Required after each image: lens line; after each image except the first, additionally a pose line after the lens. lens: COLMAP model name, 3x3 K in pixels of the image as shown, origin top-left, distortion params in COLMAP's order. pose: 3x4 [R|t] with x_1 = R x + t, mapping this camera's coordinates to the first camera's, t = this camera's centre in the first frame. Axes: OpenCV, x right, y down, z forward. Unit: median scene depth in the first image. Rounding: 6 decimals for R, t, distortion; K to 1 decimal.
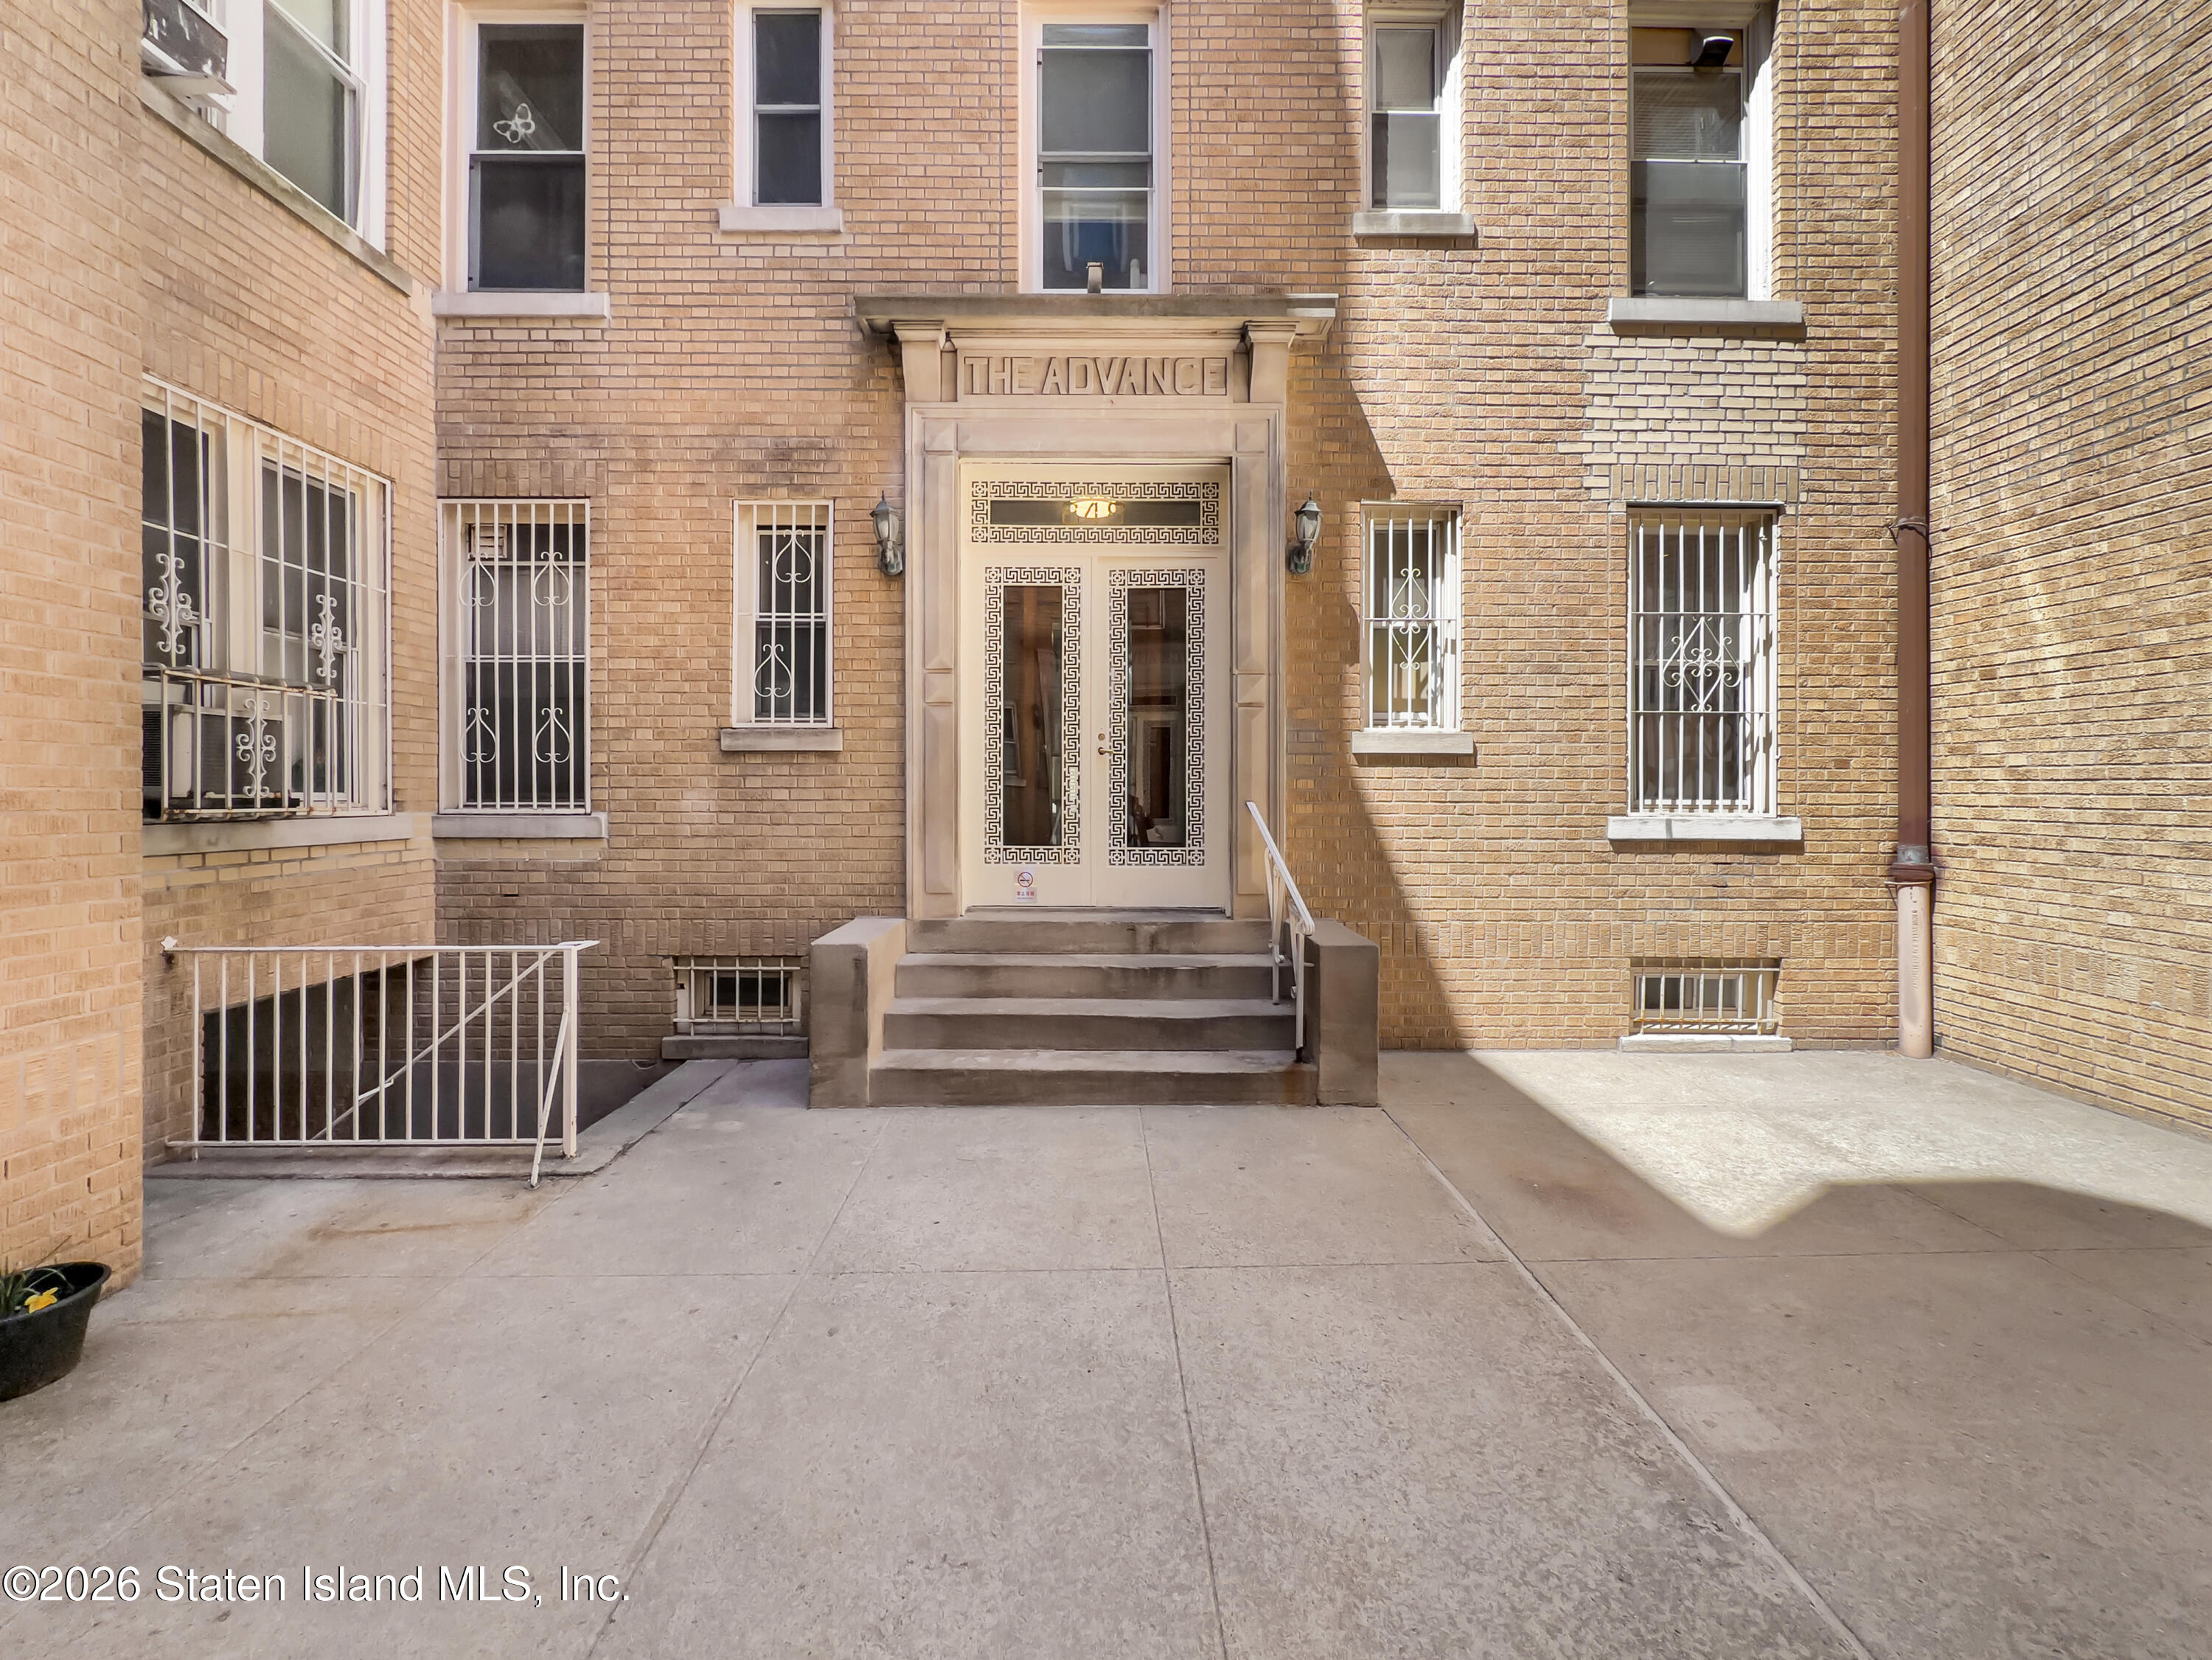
lens RADIAL K [[905.2, 0, 1087.8], [0, 905.2, 789.8], [0, 0, 1]] dist [0.000129, -0.000199]
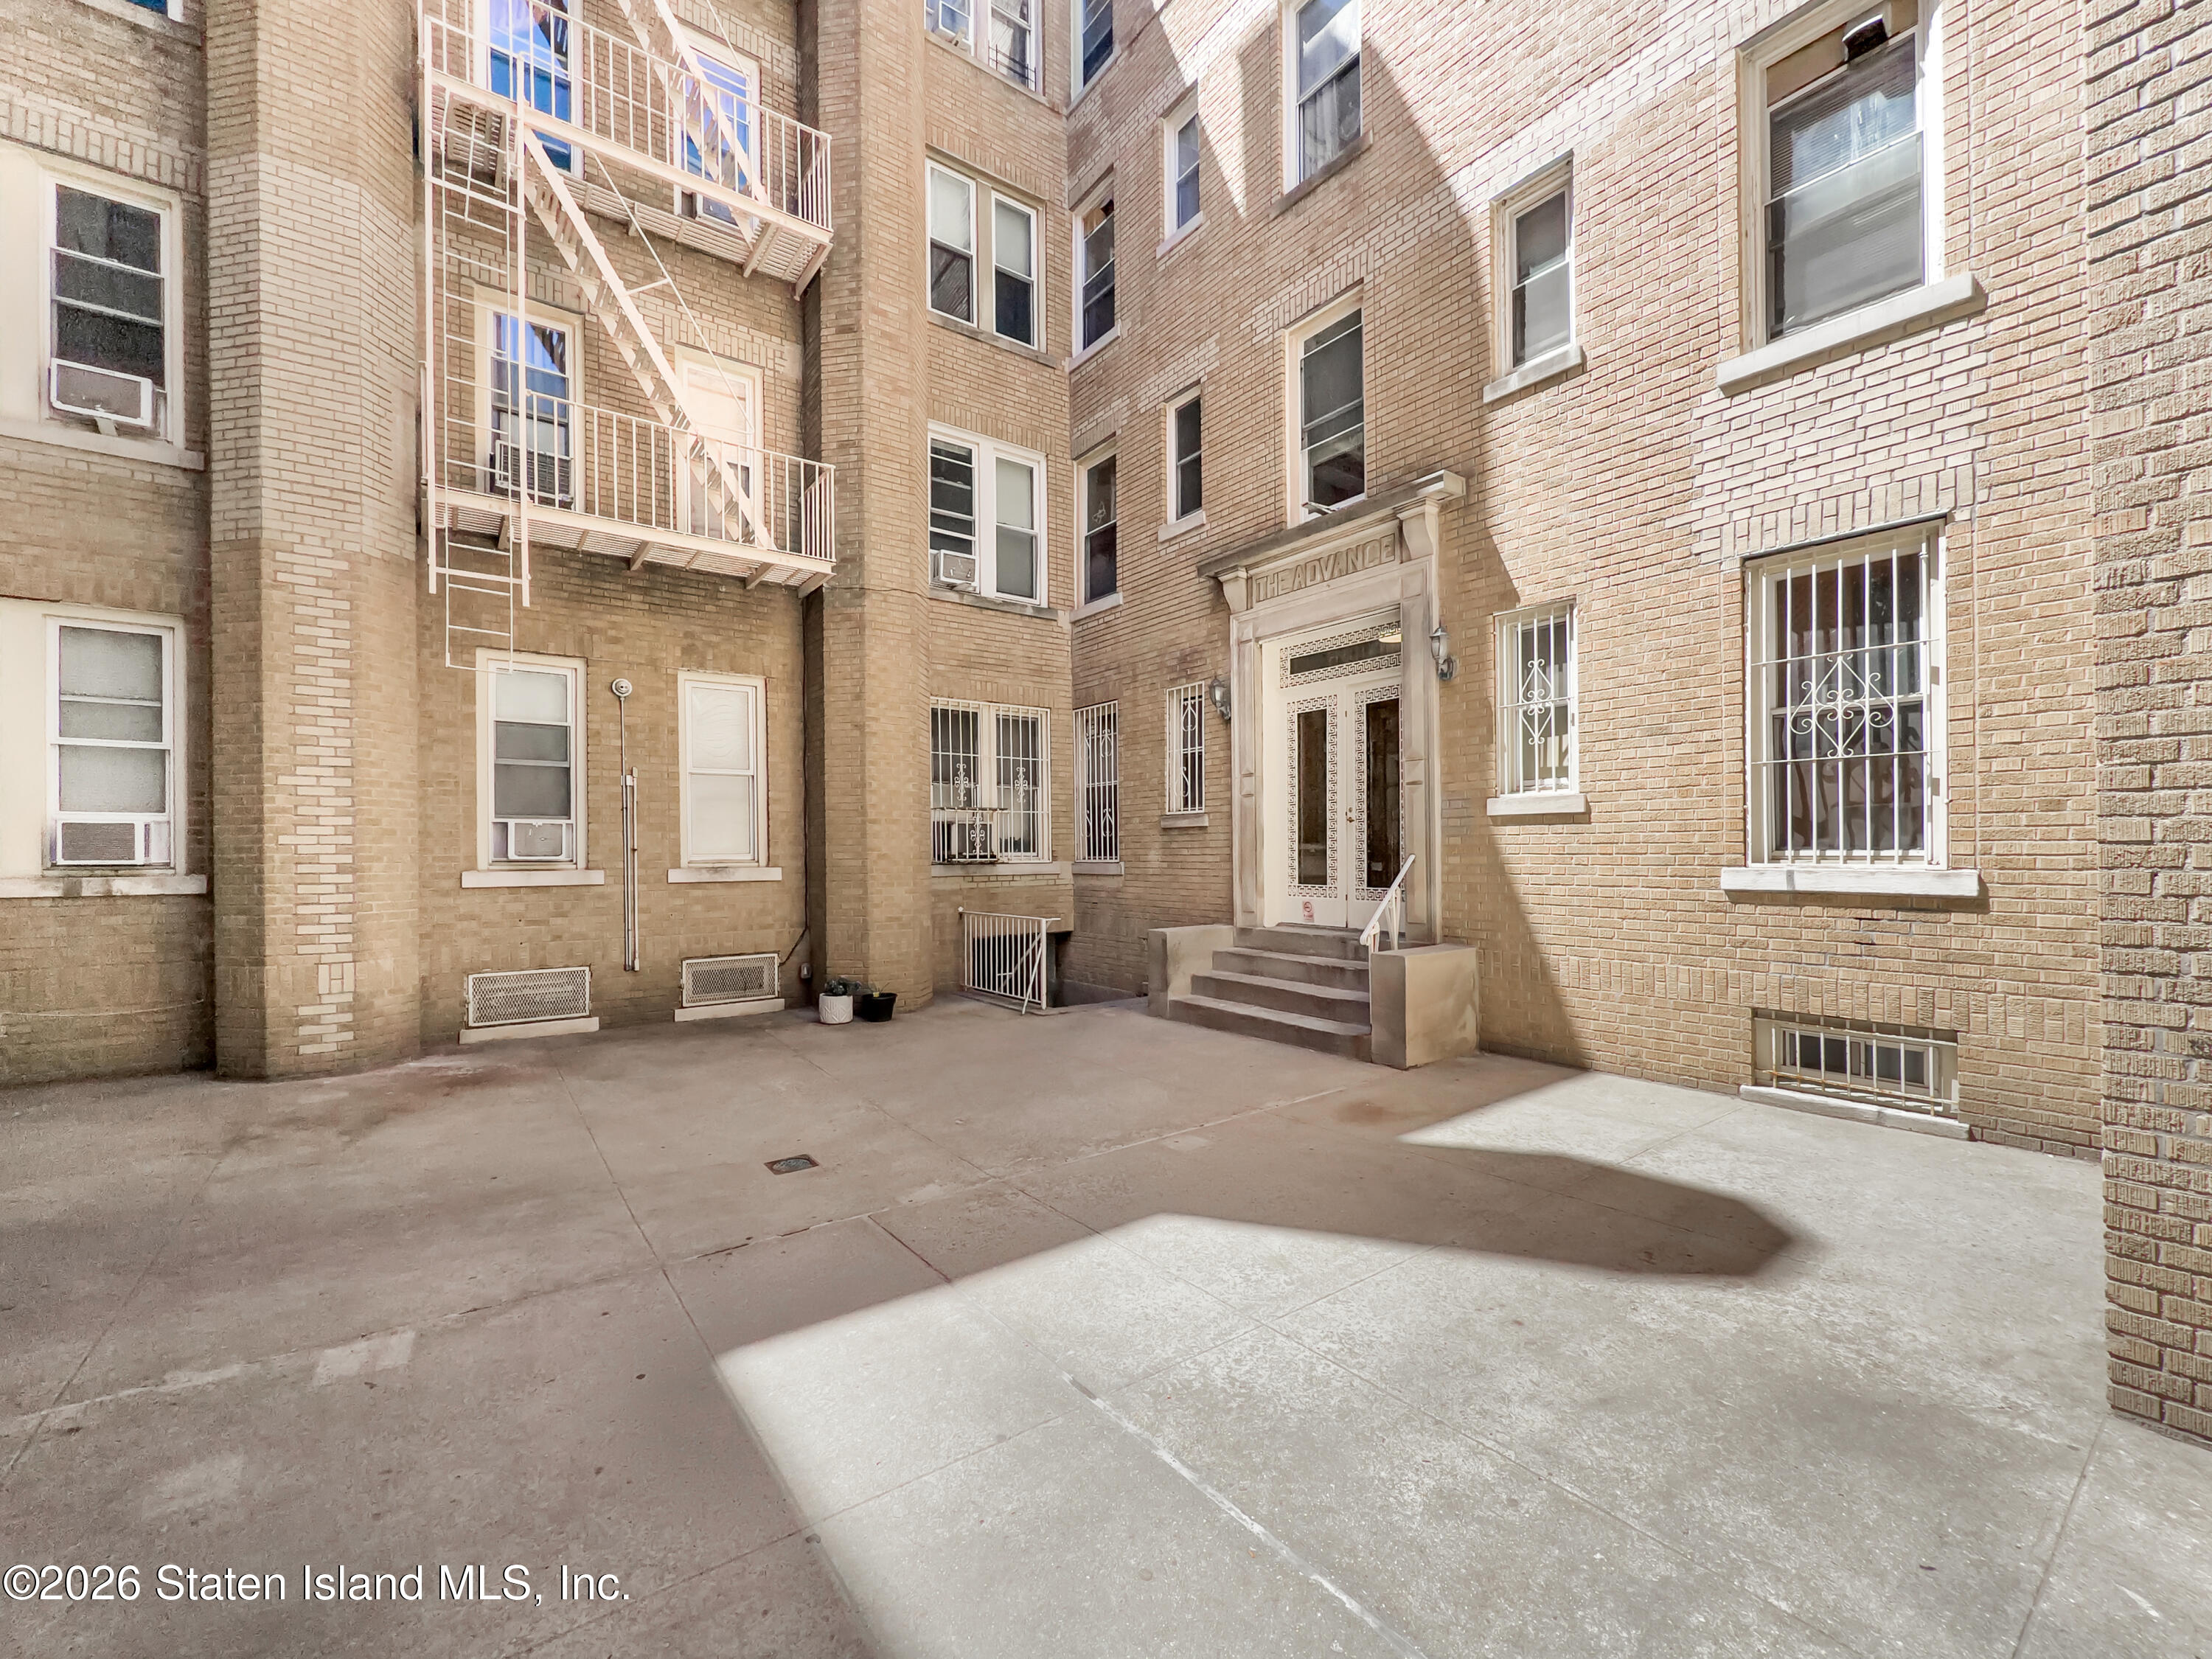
lens RADIAL K [[905.1, 0, 1100.9], [0, 905.1, 841.8], [0, 0, 1]] dist [0.000129, -0.000199]
pose [[0.592661, -0.015988, -0.805293, 0.986083], [0.012180, 0.999867, -0.010887, 0.002937], [0.805360, -0.003356, 0.592777, -0.179469]]
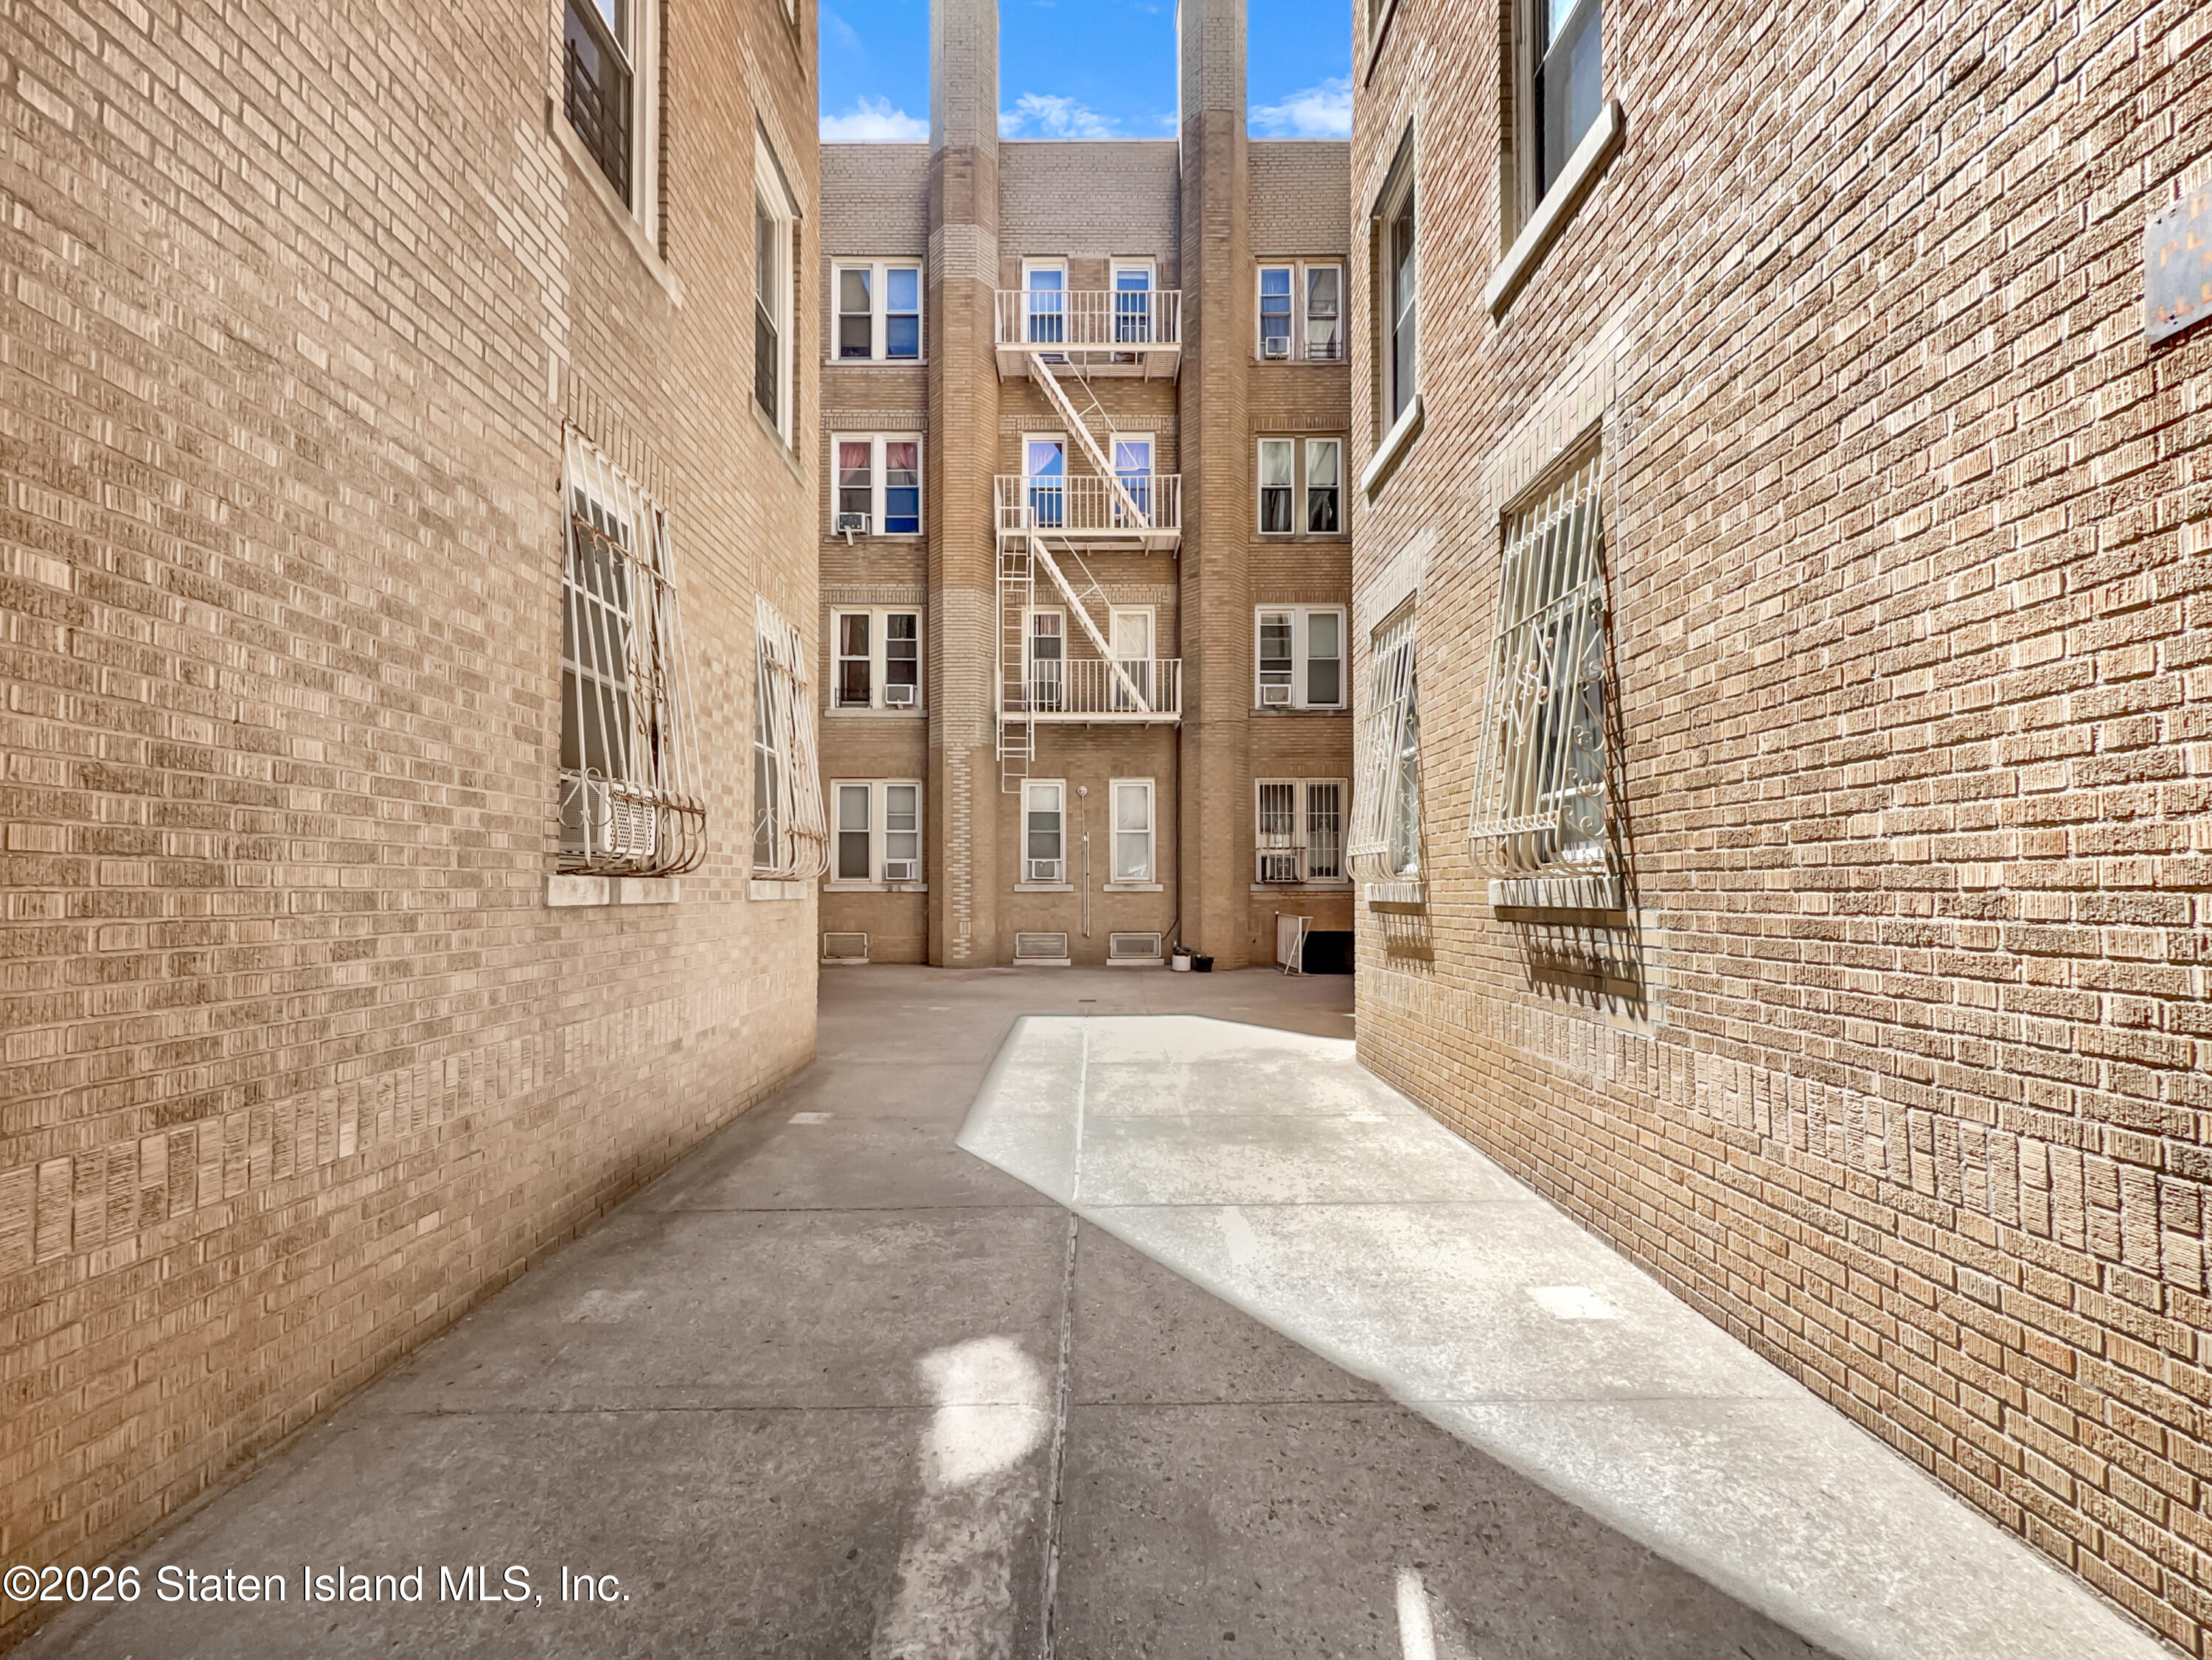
lens RADIAL K [[902.1, 0, 1114.5], [0, 902.1, 843.4], [0, 0, 1]] dist [-0.004562, -0.000464]
pose [[0.022428, -0.051728, -0.998409, 2.209093], [0.006807, 0.998645, -0.051587, 0.041737], [0.999725, -0.005639, 0.022750, 0.107339]]
